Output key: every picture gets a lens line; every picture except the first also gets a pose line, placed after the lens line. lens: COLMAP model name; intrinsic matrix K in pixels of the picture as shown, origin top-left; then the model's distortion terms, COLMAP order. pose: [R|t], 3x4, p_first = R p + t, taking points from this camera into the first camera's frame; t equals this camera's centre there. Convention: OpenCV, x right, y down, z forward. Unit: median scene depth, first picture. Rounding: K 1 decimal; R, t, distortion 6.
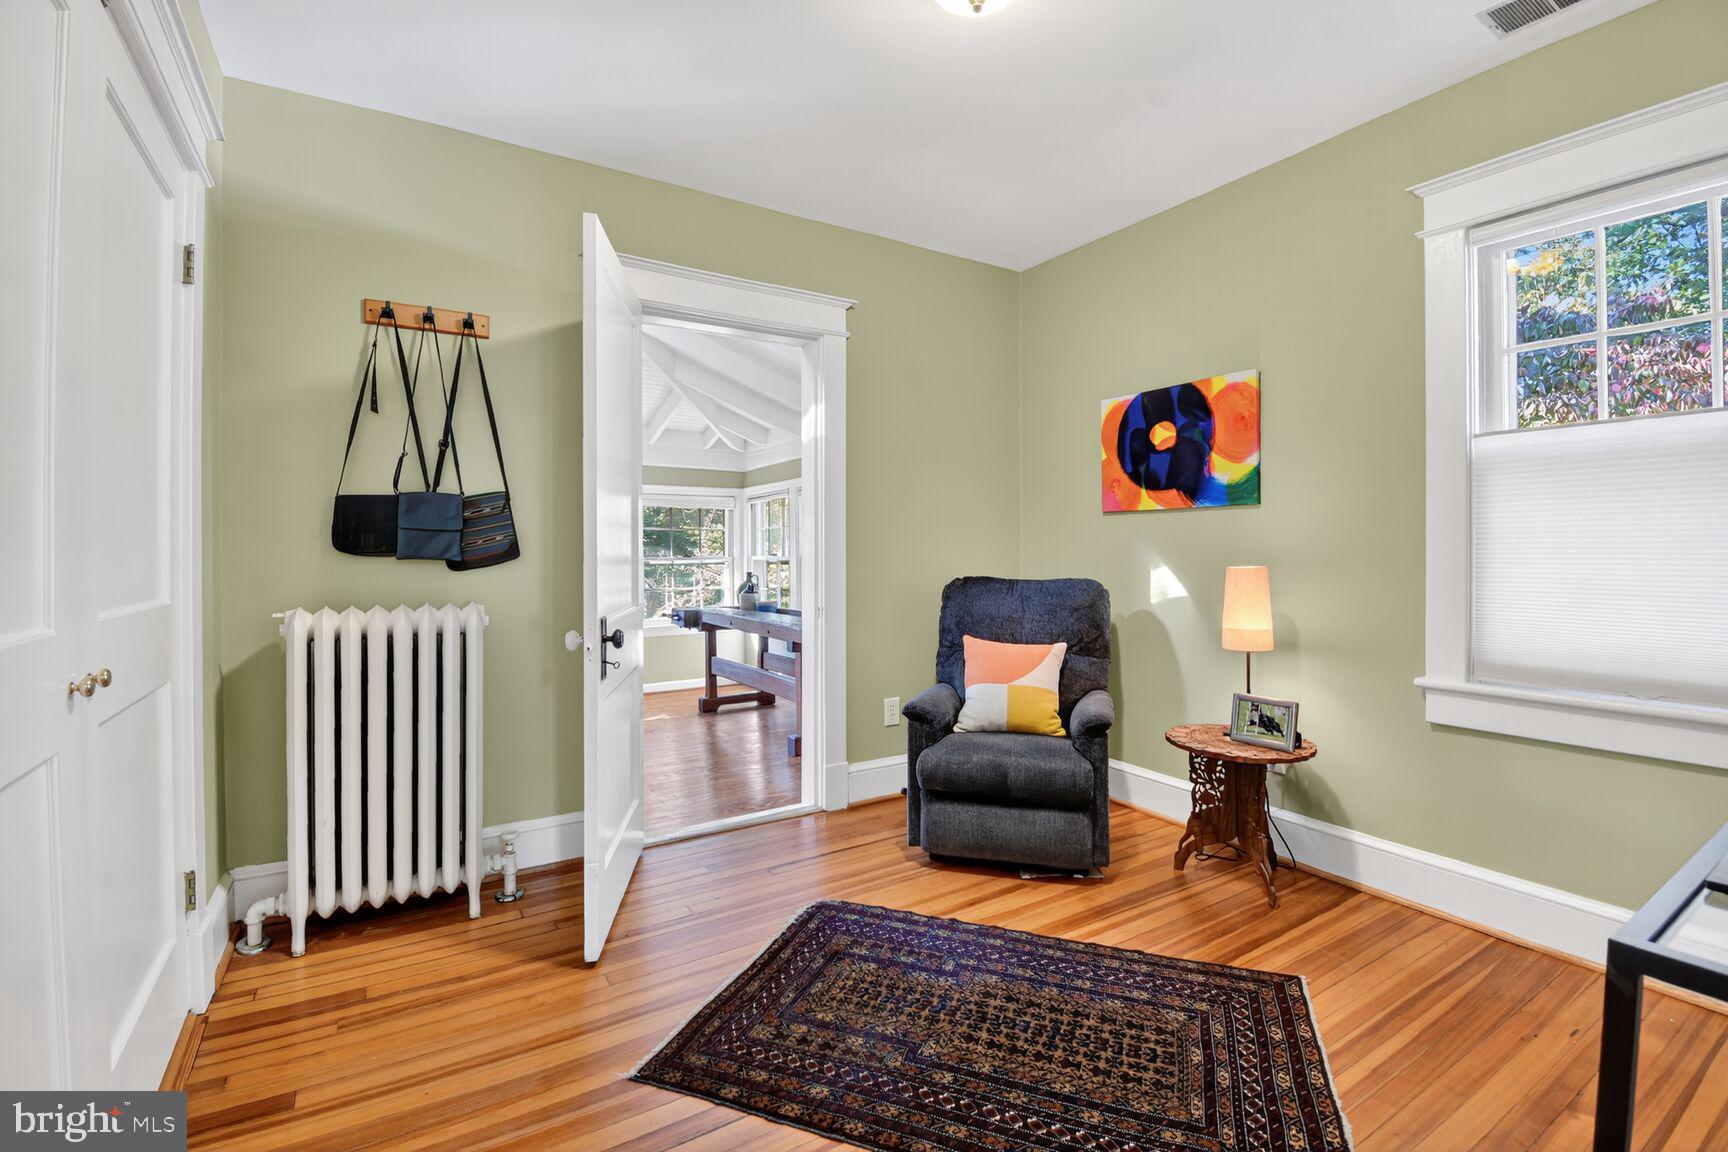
lens RADIAL K [[788.8, 0, 867.4], [0, 788.8, 562.0], [0, 0, 1]] dist [0.023399, -0.024063]
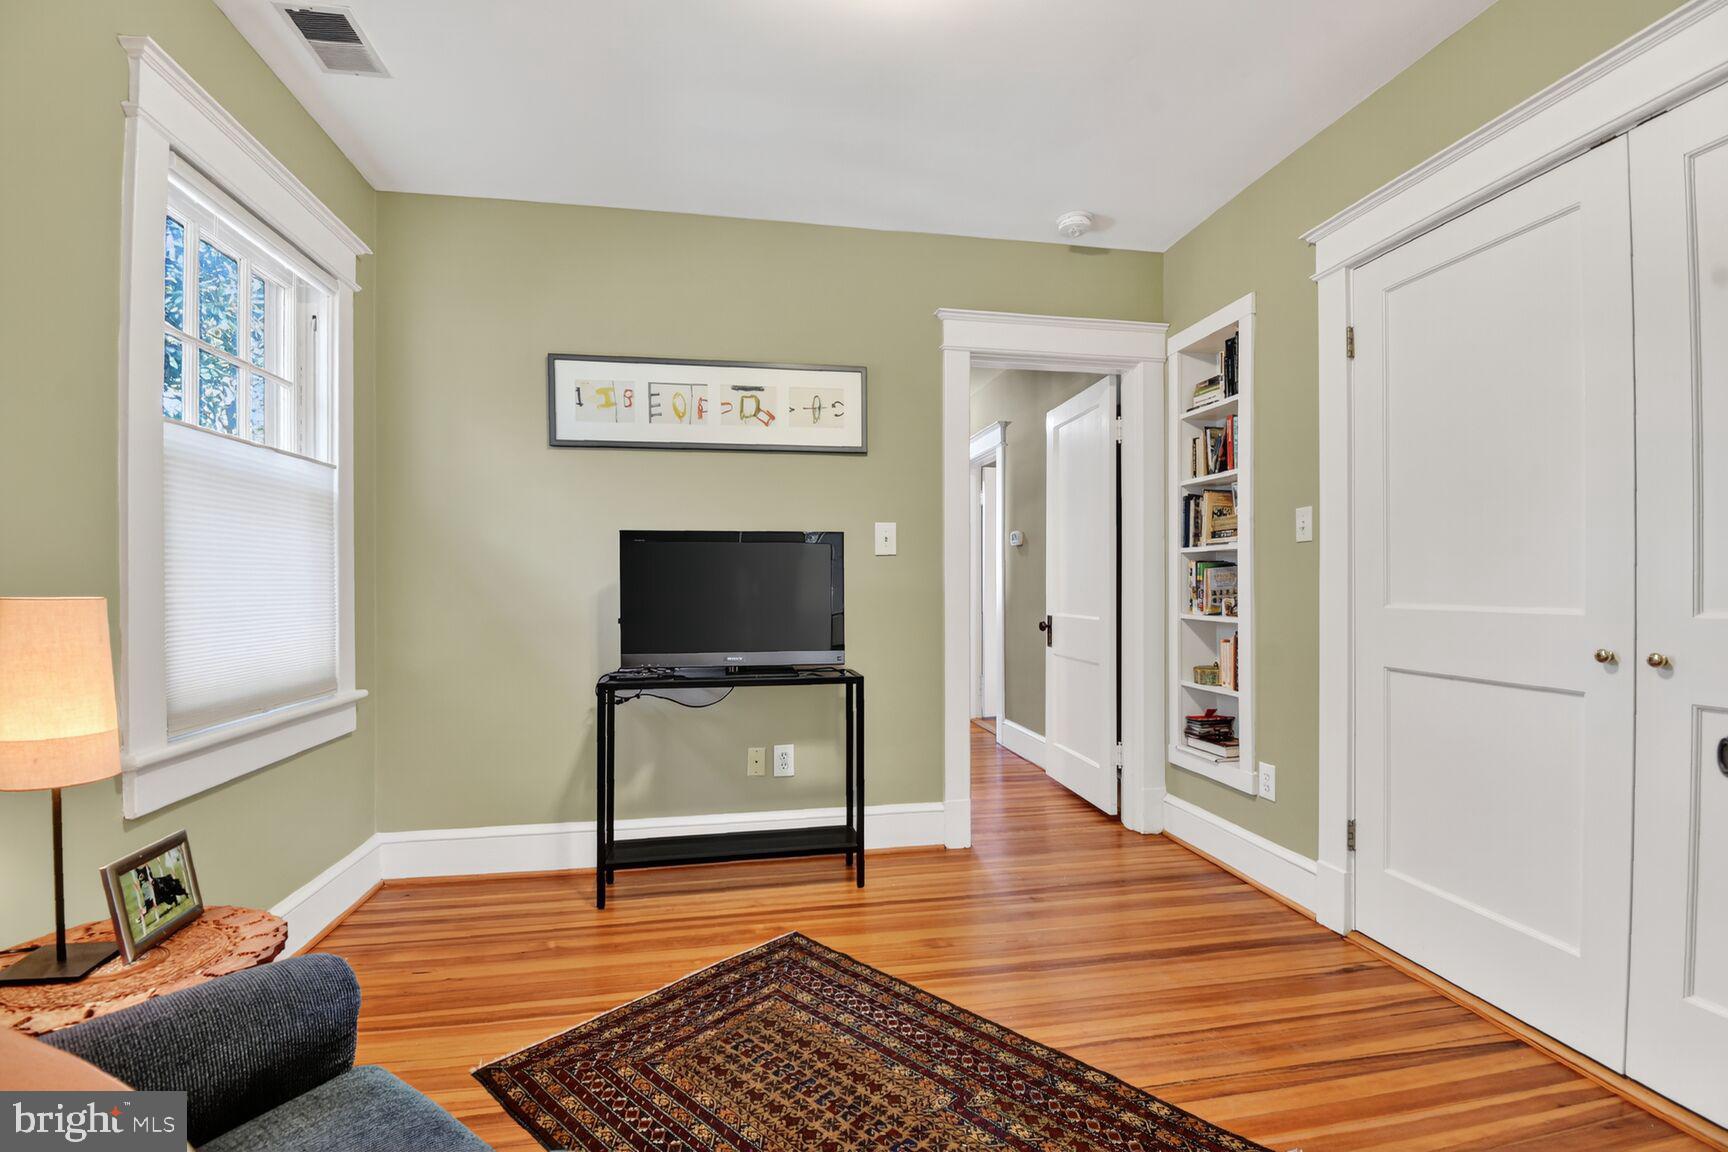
lens RADIAL K [[788.8, 0, 867.4], [0, 788.8, 562.0], [0, 0, 1]] dist [0.023399, -0.024063]
pose [[-0.936603, 0.014871, 0.350078, -0.174033], [0.010354, 0.999837, -0.014771, -0.004028], [-0.350240, -0.010210, -0.936604, 1.900804]]
